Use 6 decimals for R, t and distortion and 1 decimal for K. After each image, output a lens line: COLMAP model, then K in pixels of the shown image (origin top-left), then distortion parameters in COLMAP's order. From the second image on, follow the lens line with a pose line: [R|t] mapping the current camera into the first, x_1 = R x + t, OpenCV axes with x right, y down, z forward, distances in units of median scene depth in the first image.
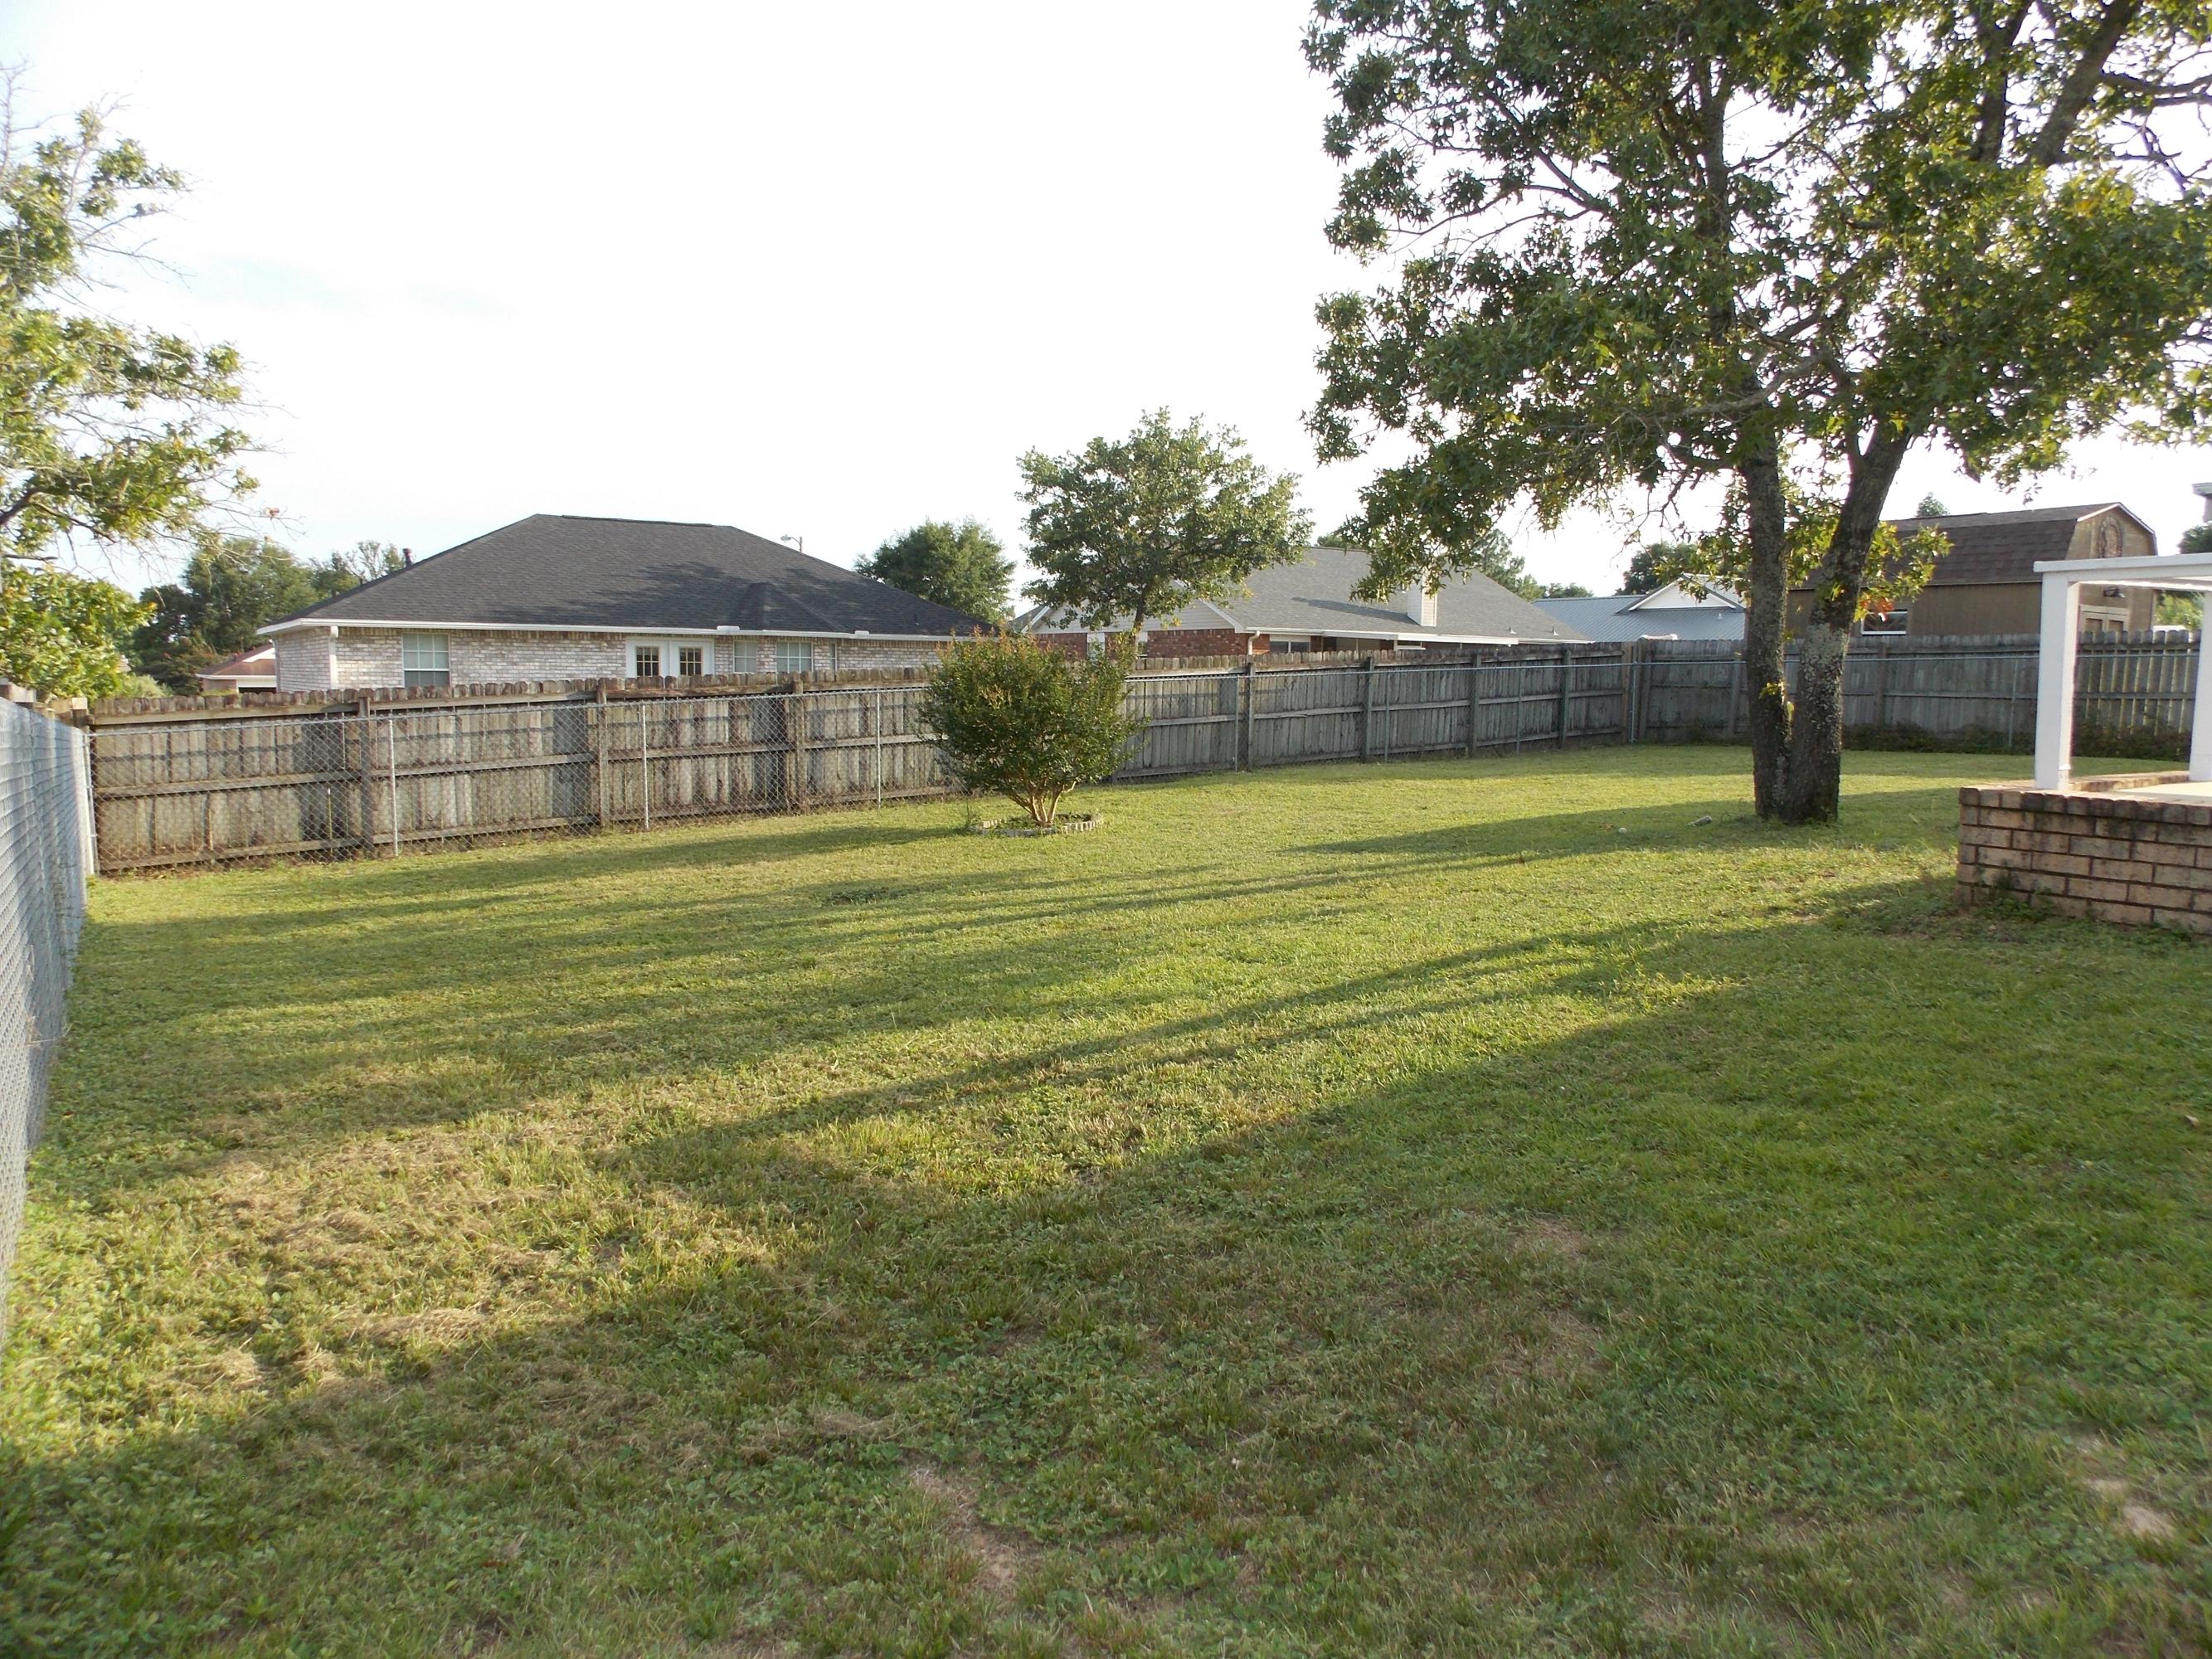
lens RADIAL K [[1459.4, 0, 1094.9], [0, 1459.4, 819.4], [0, 0, 1]] dist [0.000696, -0.010807]
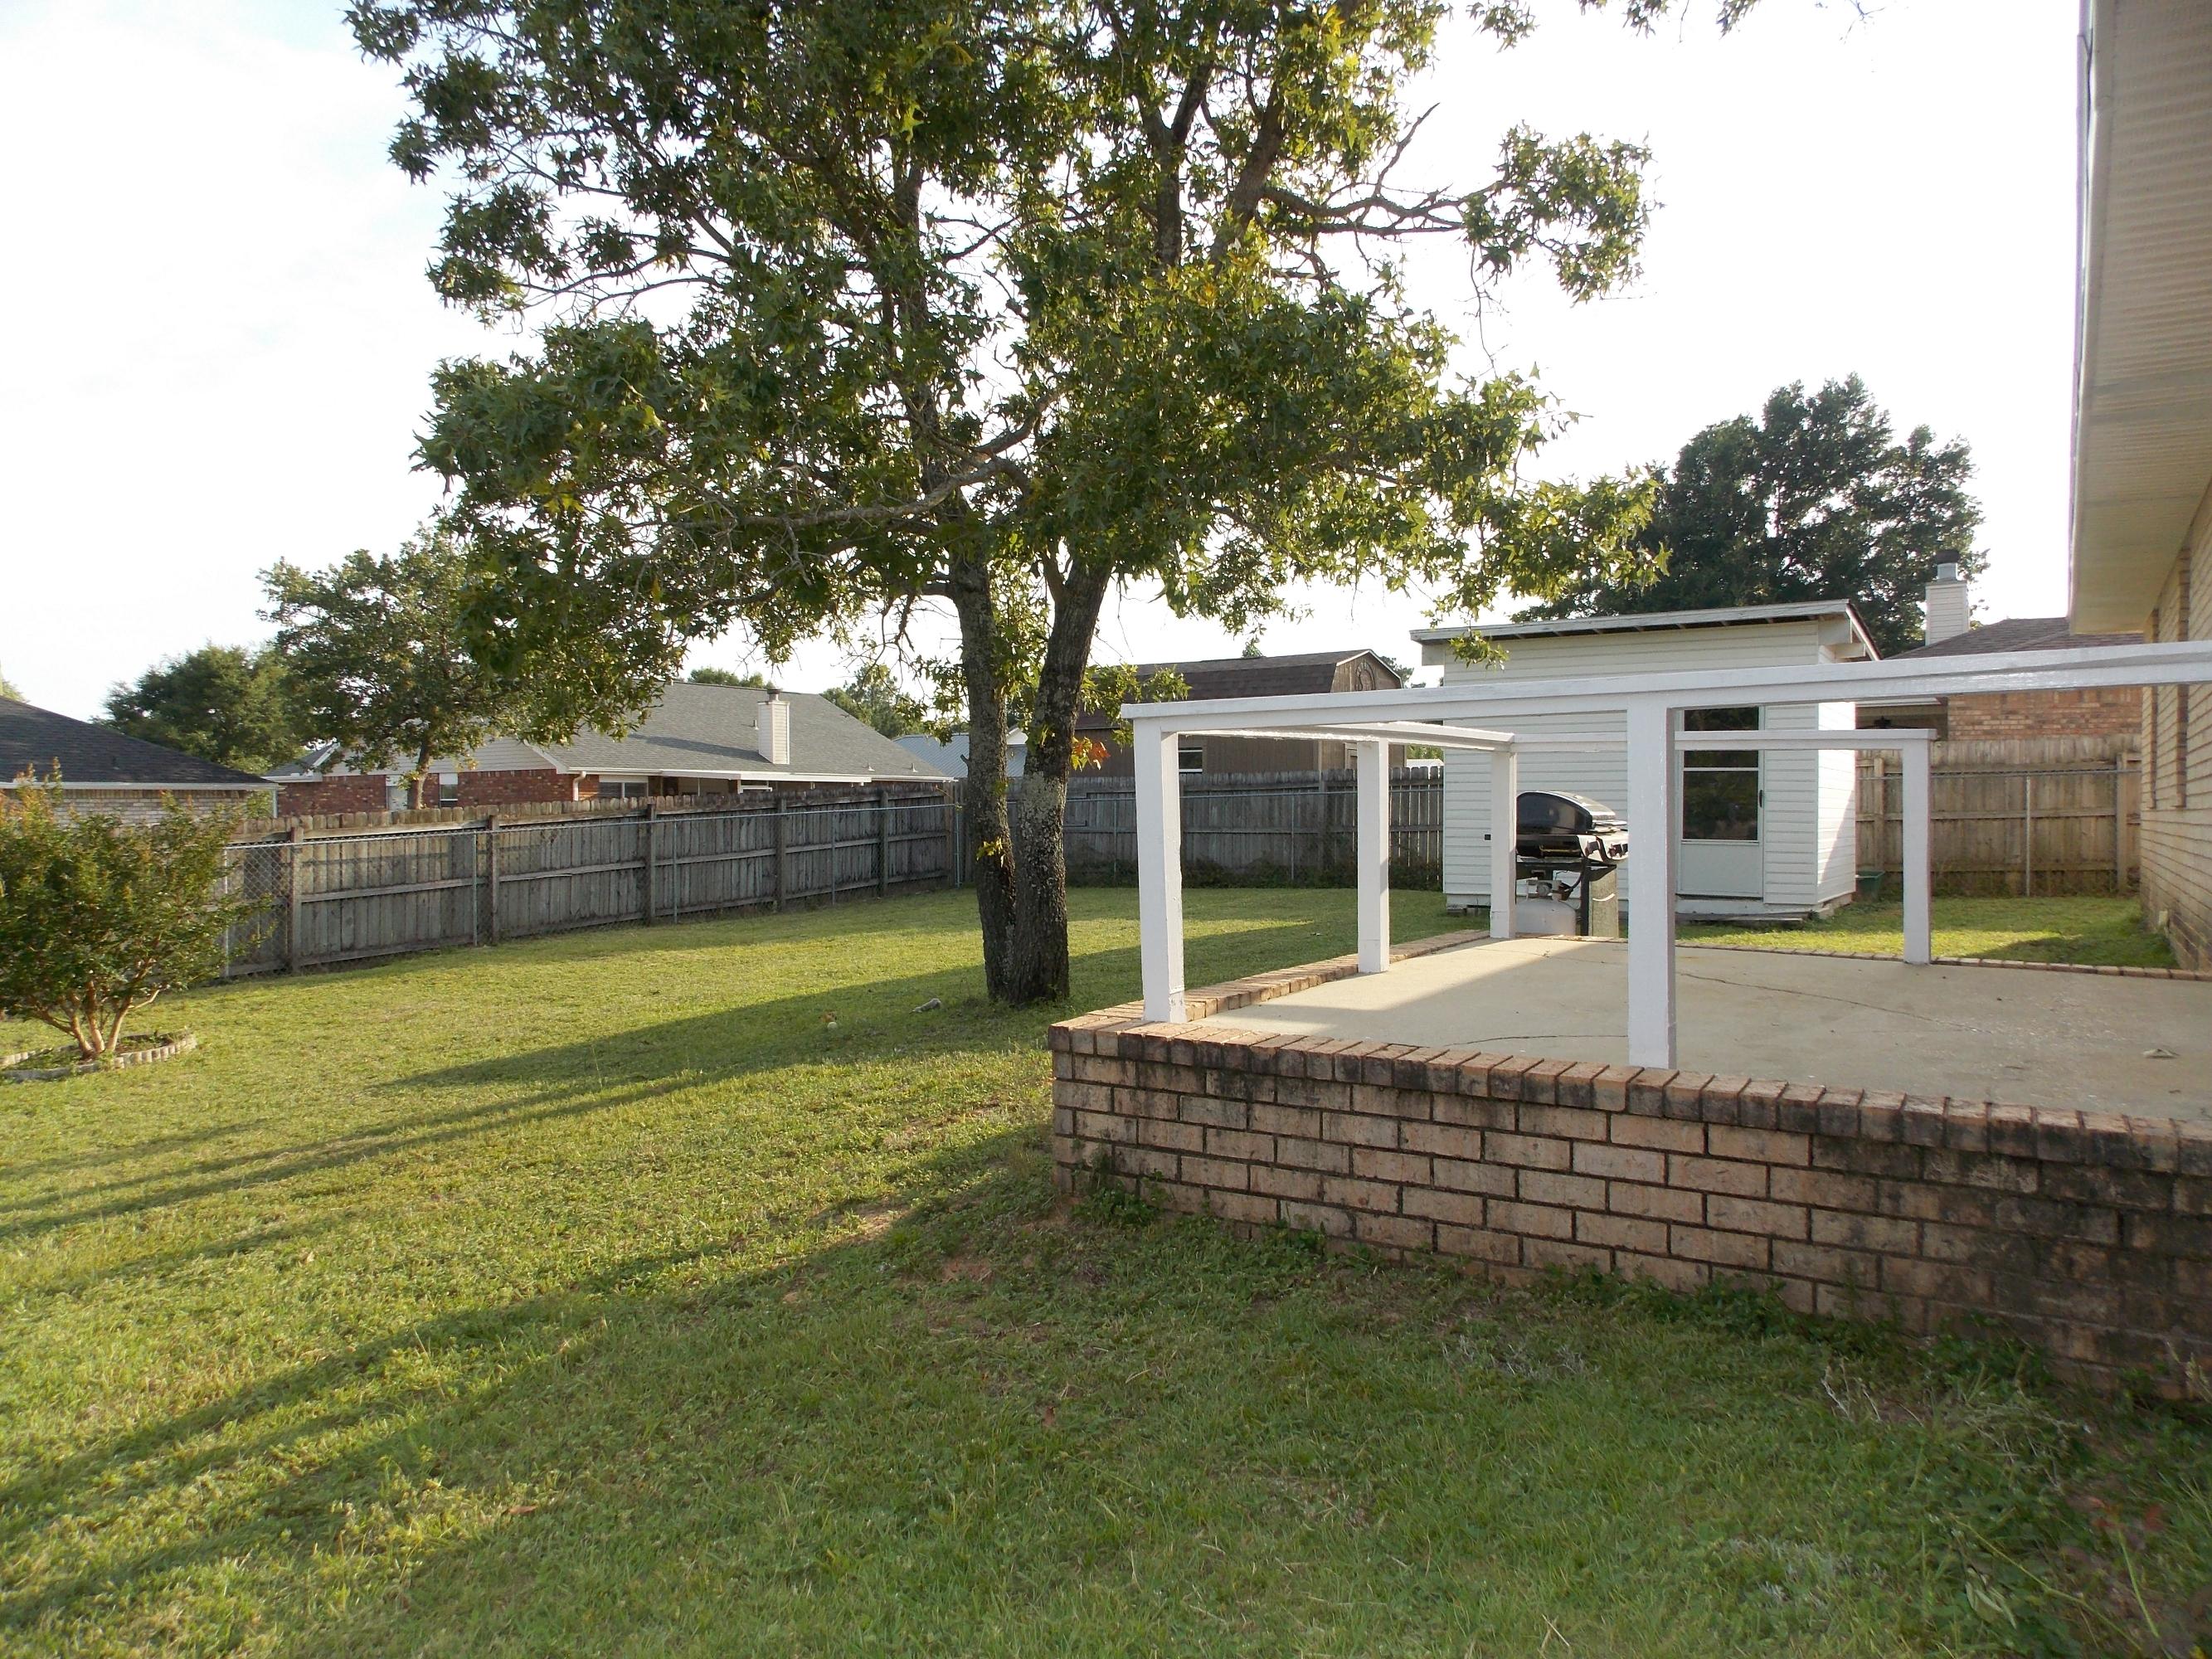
lens RADIAL K [[1459.4, 0, 1109.9], [0, 1459.4, 828.0], [0, 0, 1]] dist [0.000696, -0.010807]
pose [[0.917258, -0.024999, 0.397509, 0.178471], [0.058897, 0.995570, -0.073296, -0.032411], [-0.393916, 0.090643, 0.914666, 0.177270]]
